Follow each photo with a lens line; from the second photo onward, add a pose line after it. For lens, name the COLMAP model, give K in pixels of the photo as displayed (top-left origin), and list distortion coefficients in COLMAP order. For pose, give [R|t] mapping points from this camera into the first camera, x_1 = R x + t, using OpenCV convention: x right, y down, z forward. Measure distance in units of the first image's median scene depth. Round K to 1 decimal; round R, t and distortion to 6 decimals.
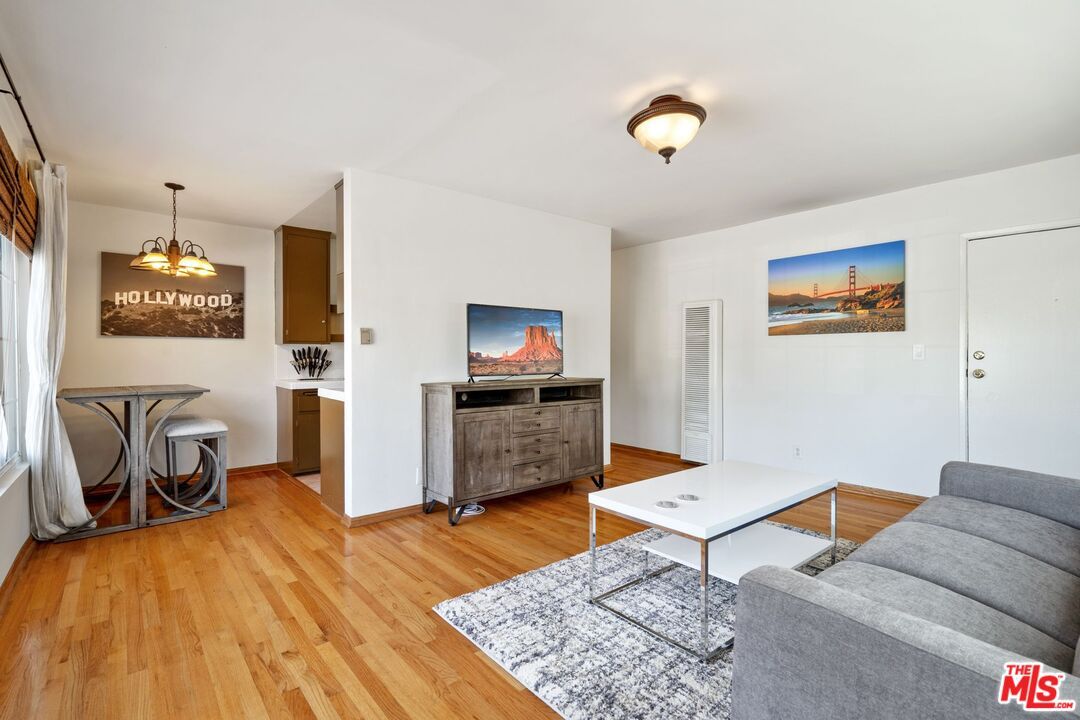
lens RADIAL K [[501.6, 0, 538.8], [0, 501.6, 356.3], [0, 0, 1]] dist [-0.000692, -0.000019]
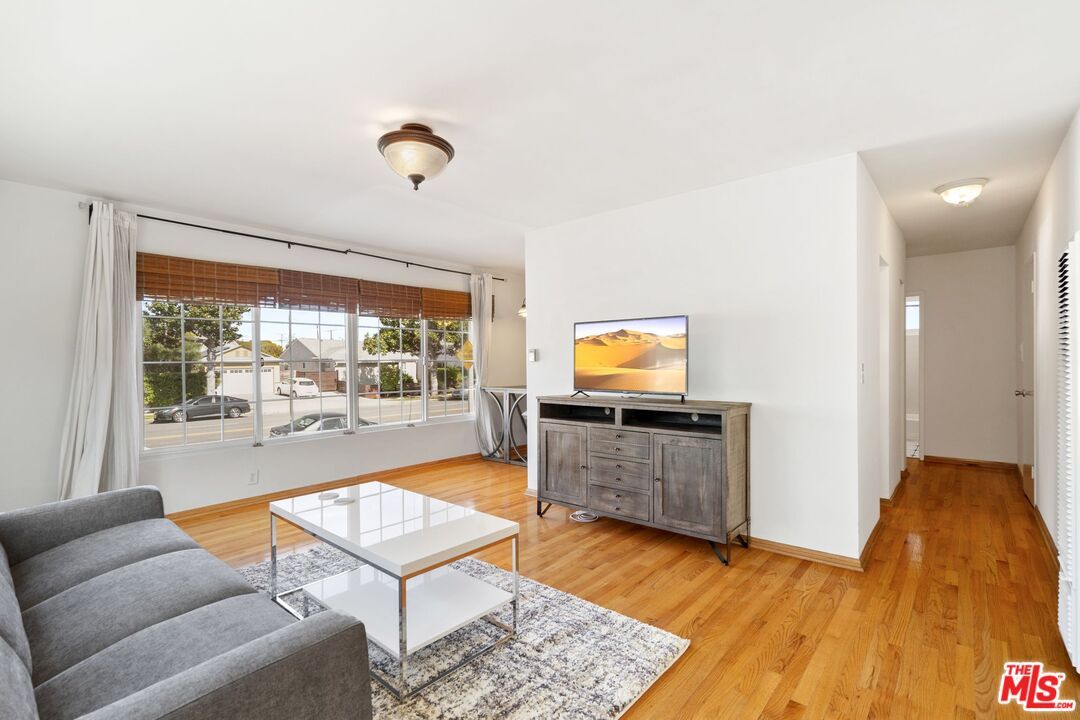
lens RADIAL K [[501.6, 0, 536.1], [0, 501.6, 364.4], [0, 0, 1]] dist [-0.000692, -0.000019]
pose [[0.152573, 0.007312, -0.988265, 0.882239], [0.009219, 0.999919, 0.008821, -0.025280], [0.988249, -0.010457, 0.152493, 0.732629]]
